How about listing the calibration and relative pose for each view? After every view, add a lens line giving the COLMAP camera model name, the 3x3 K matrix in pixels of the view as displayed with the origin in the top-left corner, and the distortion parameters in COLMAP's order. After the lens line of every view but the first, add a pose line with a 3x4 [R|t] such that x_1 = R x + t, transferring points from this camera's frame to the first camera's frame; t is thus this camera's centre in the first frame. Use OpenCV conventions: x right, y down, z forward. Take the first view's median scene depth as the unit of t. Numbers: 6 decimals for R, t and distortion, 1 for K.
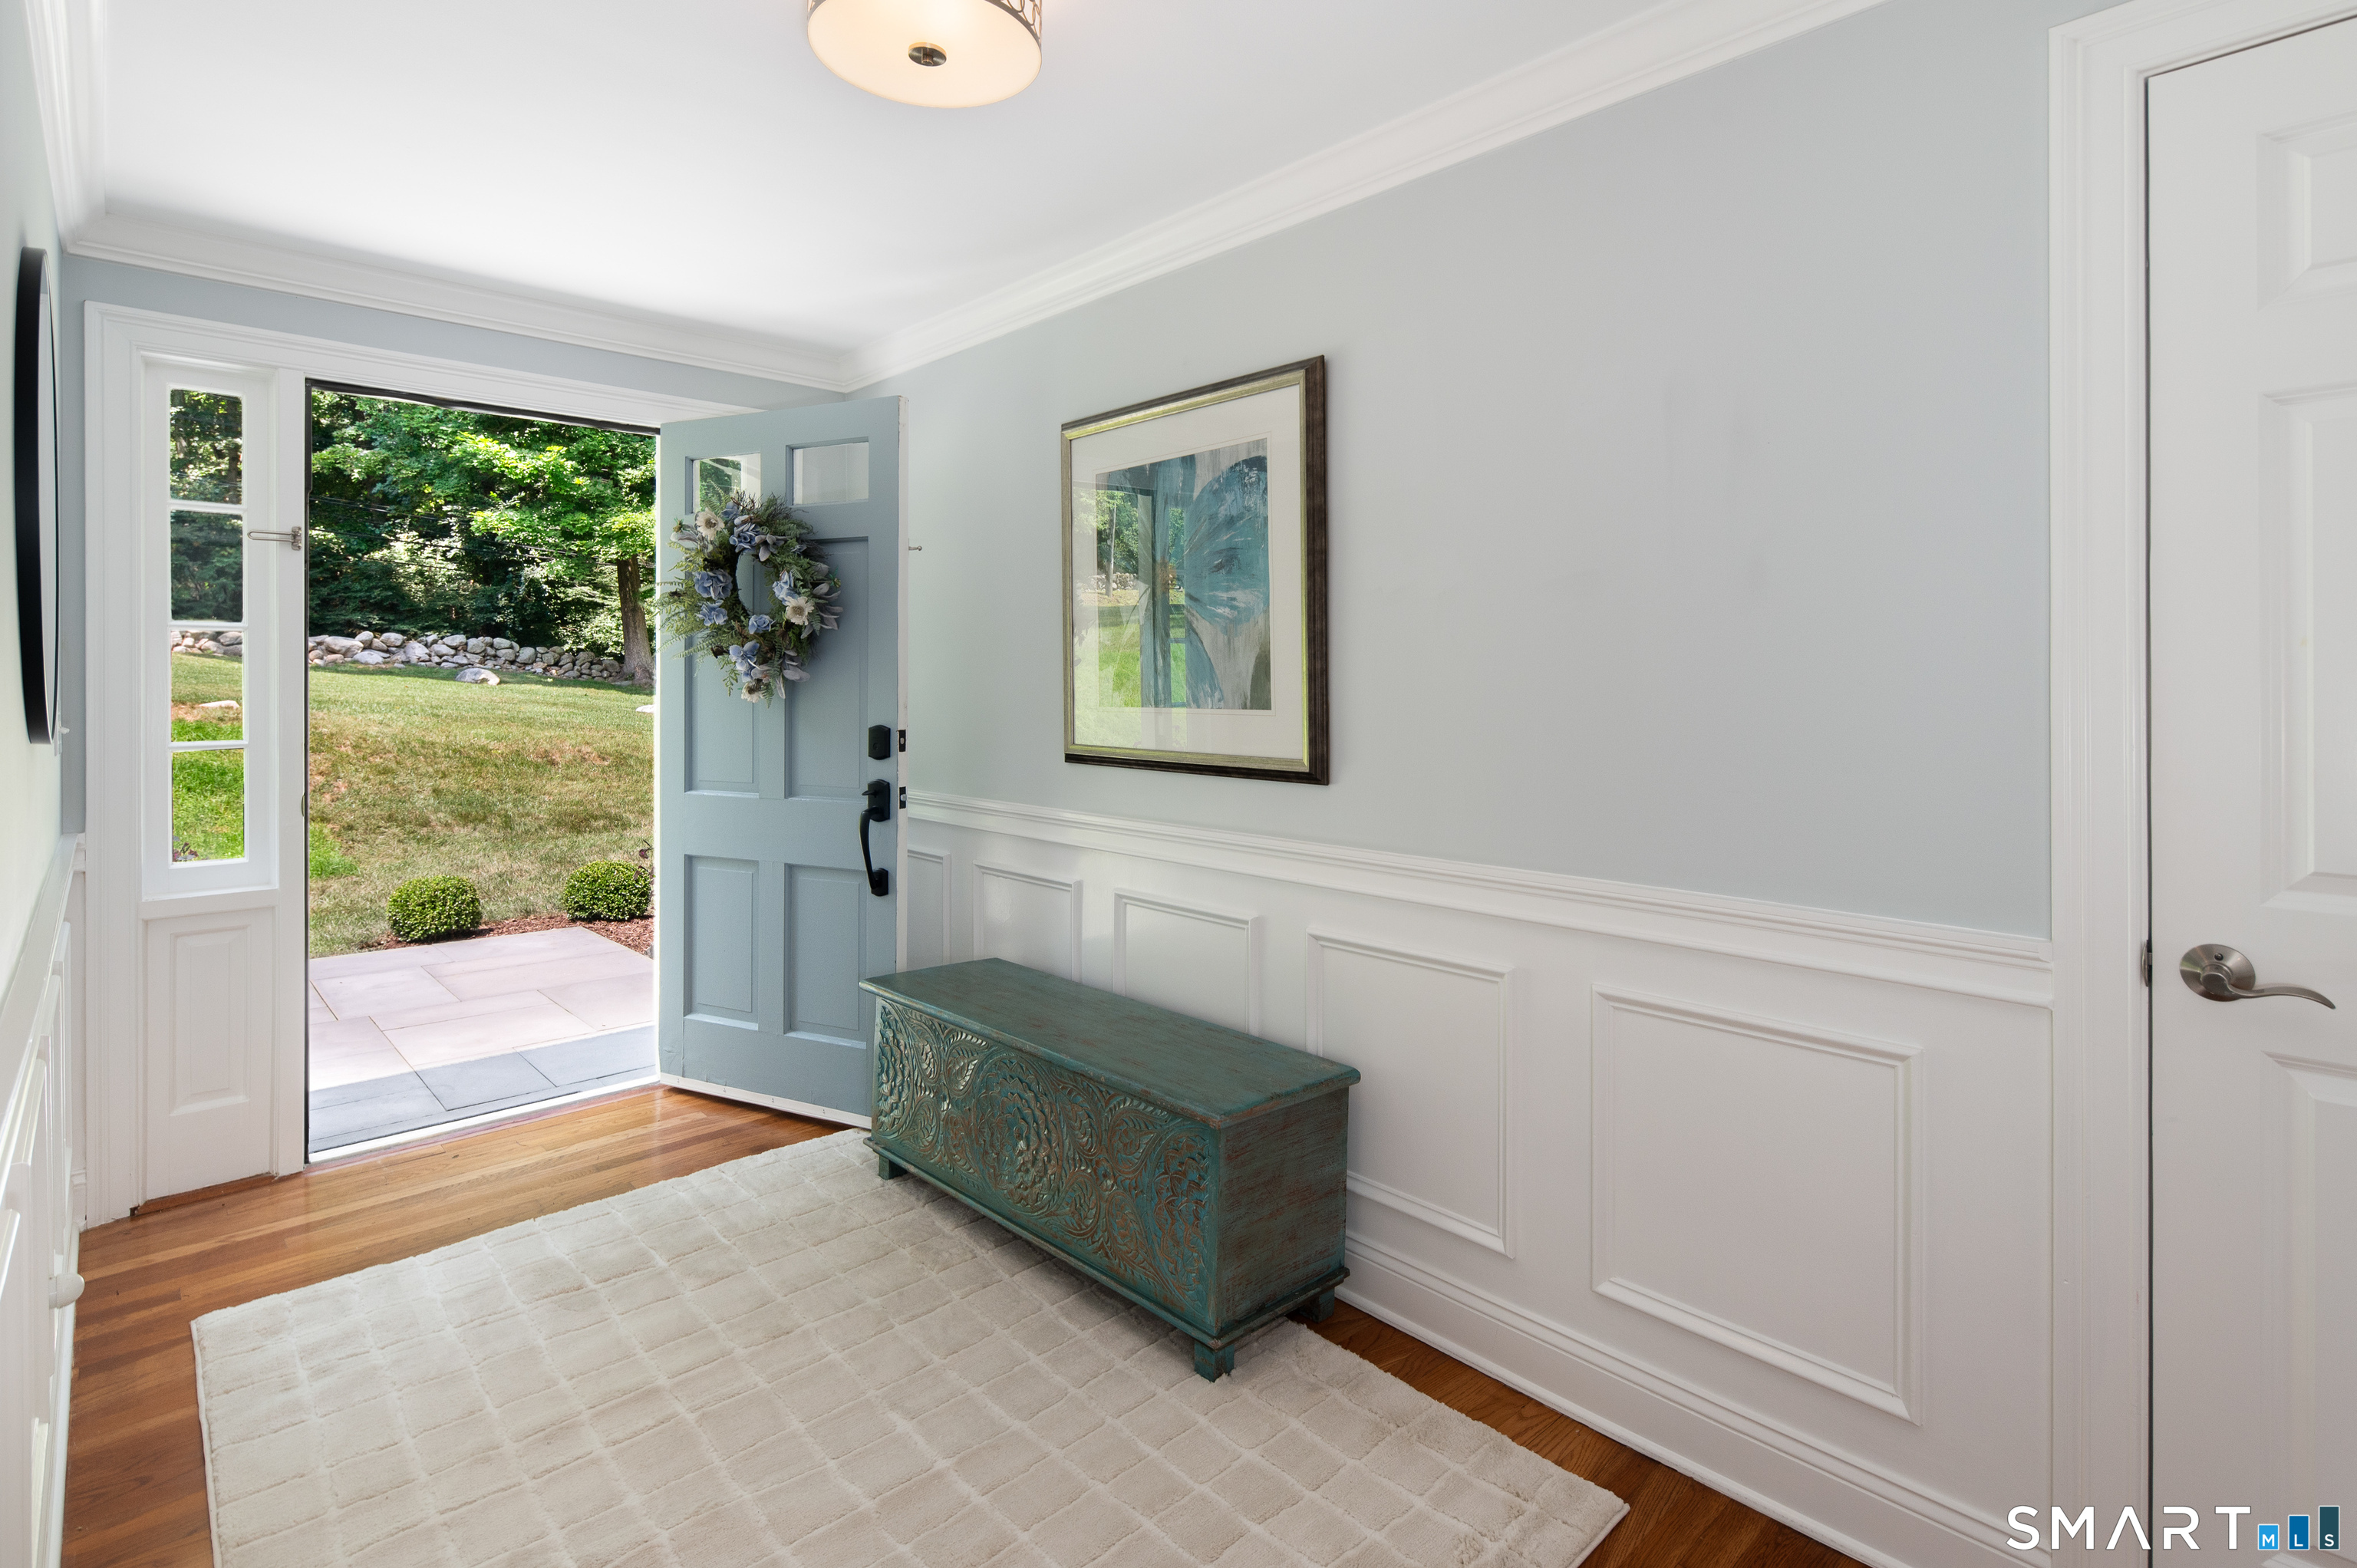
lens RADIAL K [[1150.9, 0, 1183.7], [0, 1150.9, 685.7], [0, 0, 1]] dist [0.010215, 0.000226]
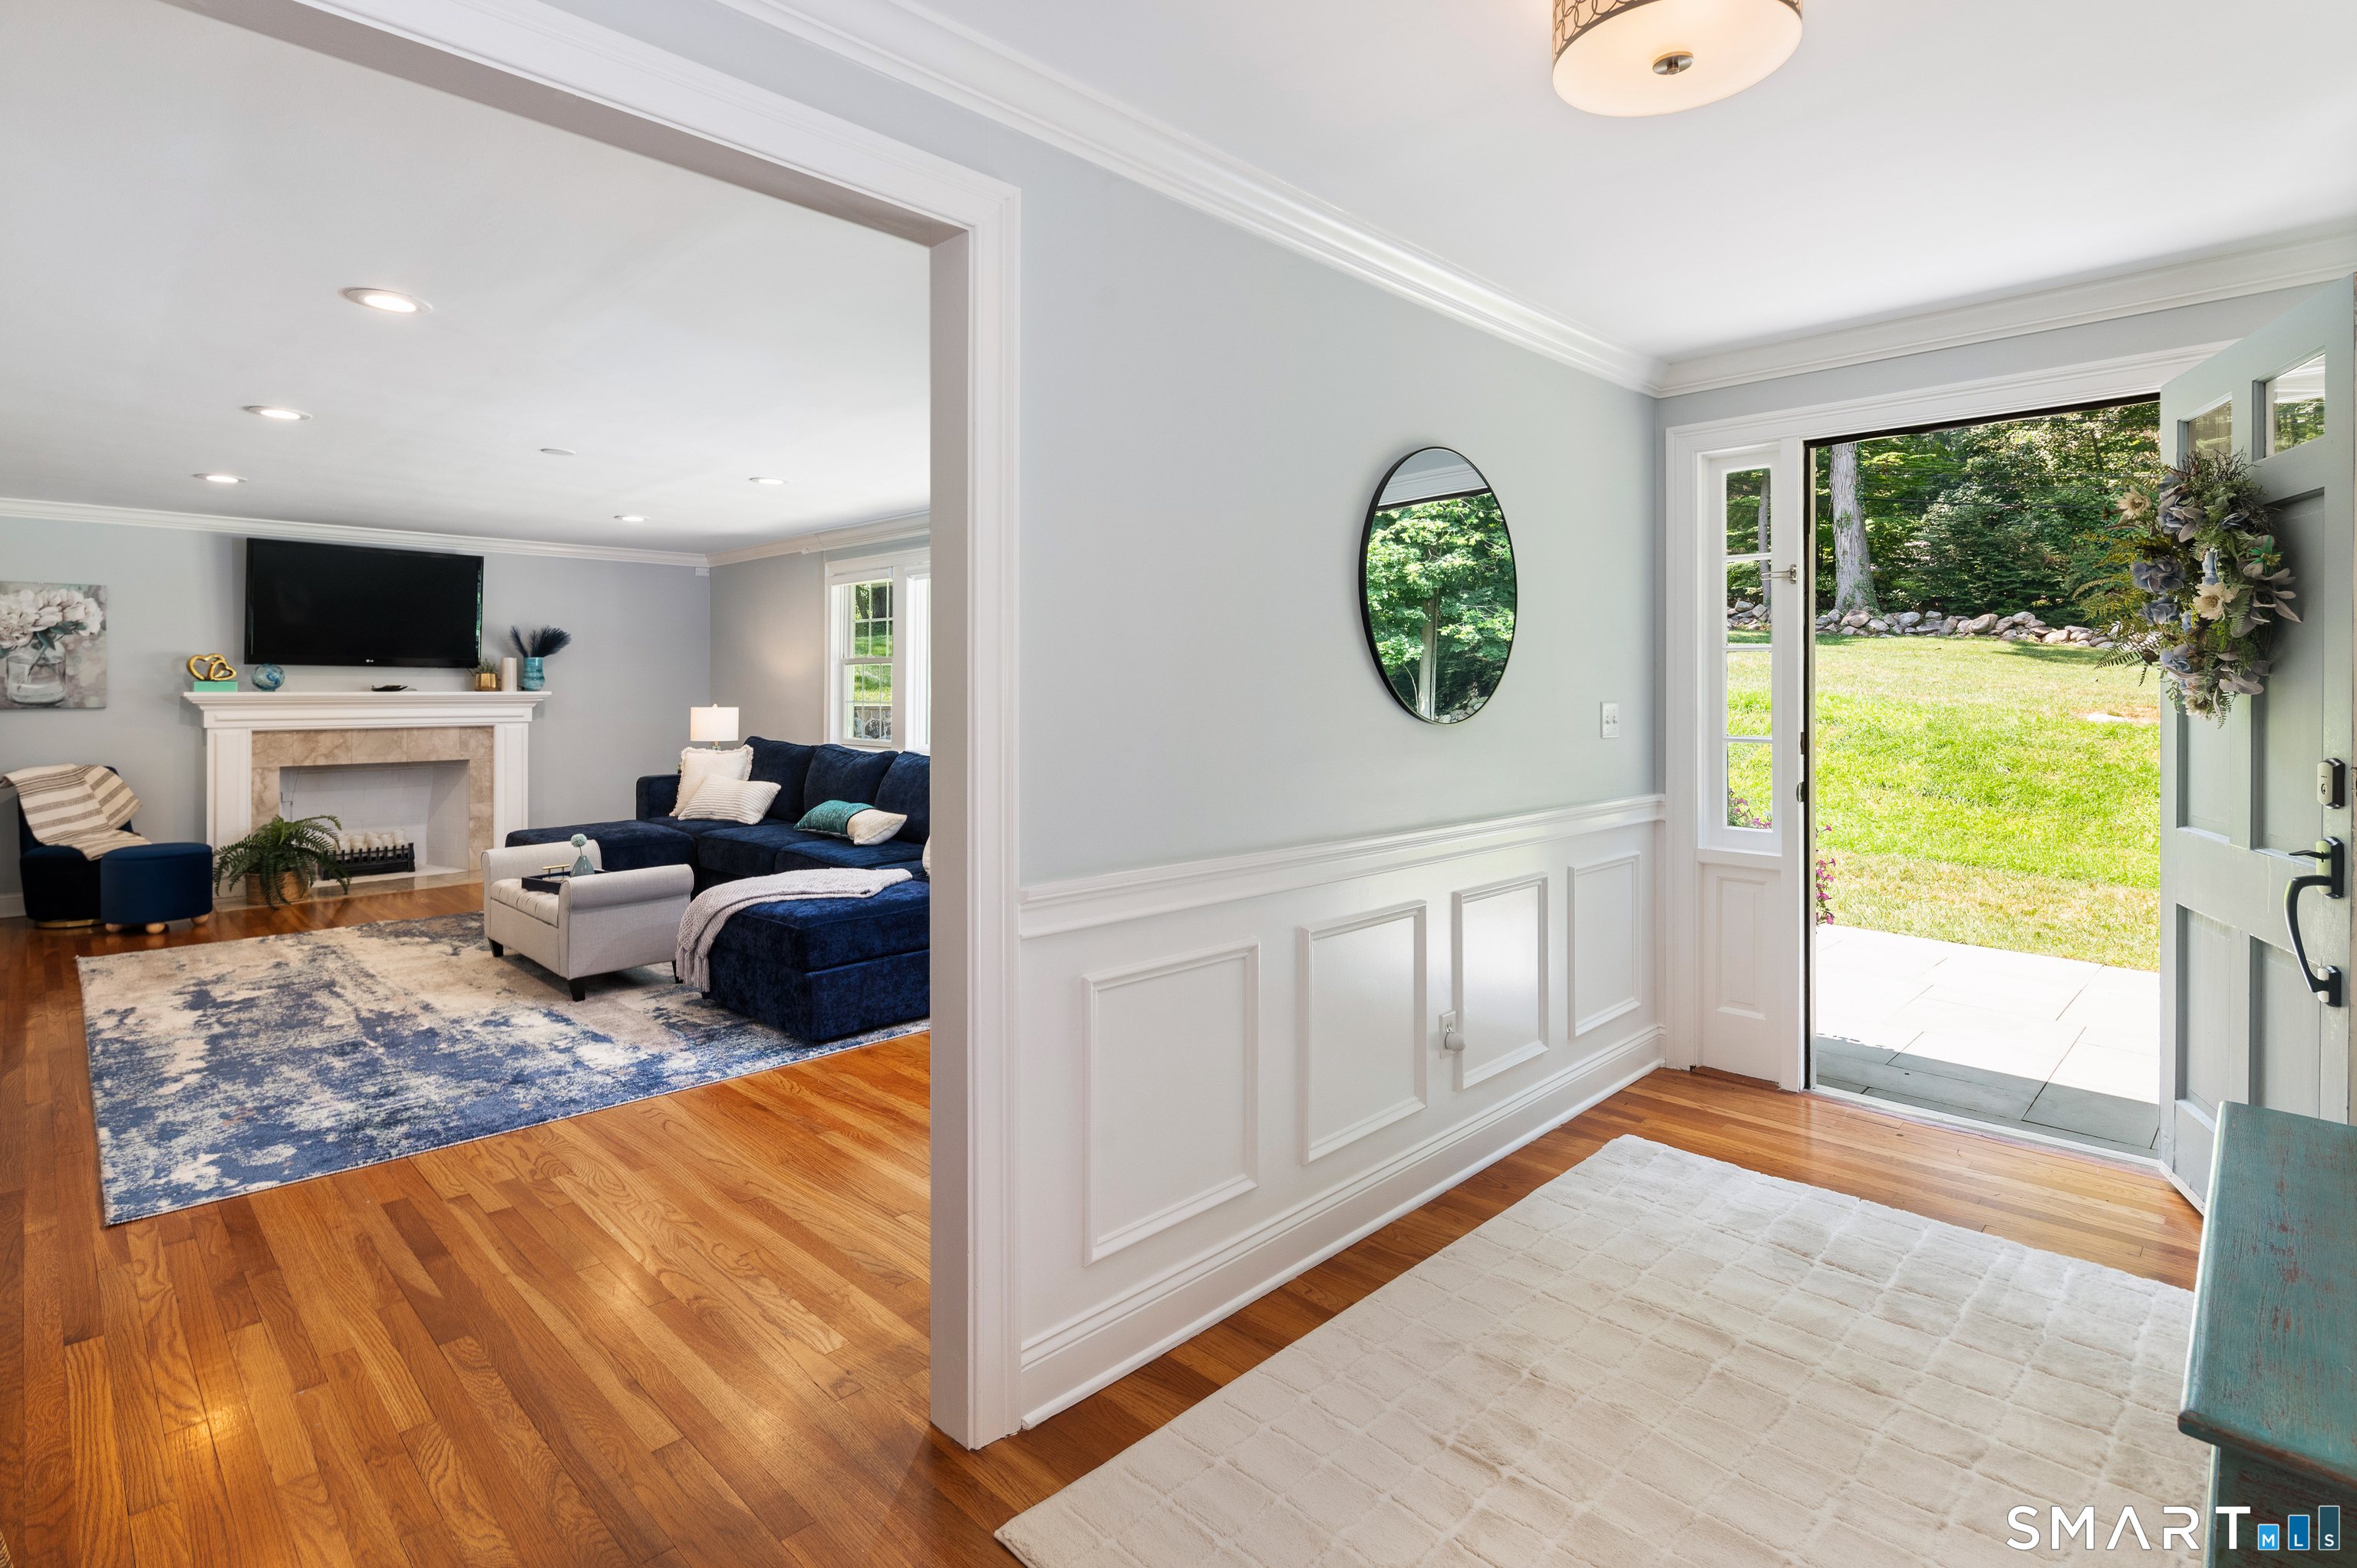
lens RADIAL K [[1150.9, 0, 1183.7], [0, 1150.9, 685.7], [0, 0, 1]] dist [0.010215, 0.000226]
pose [[0.048812, 0.001352, -0.998807, 0.485958], [-0.007248, 0.999973, 0.001000, -0.006545], [0.998782, 0.007190, 0.048820, 0.338228]]
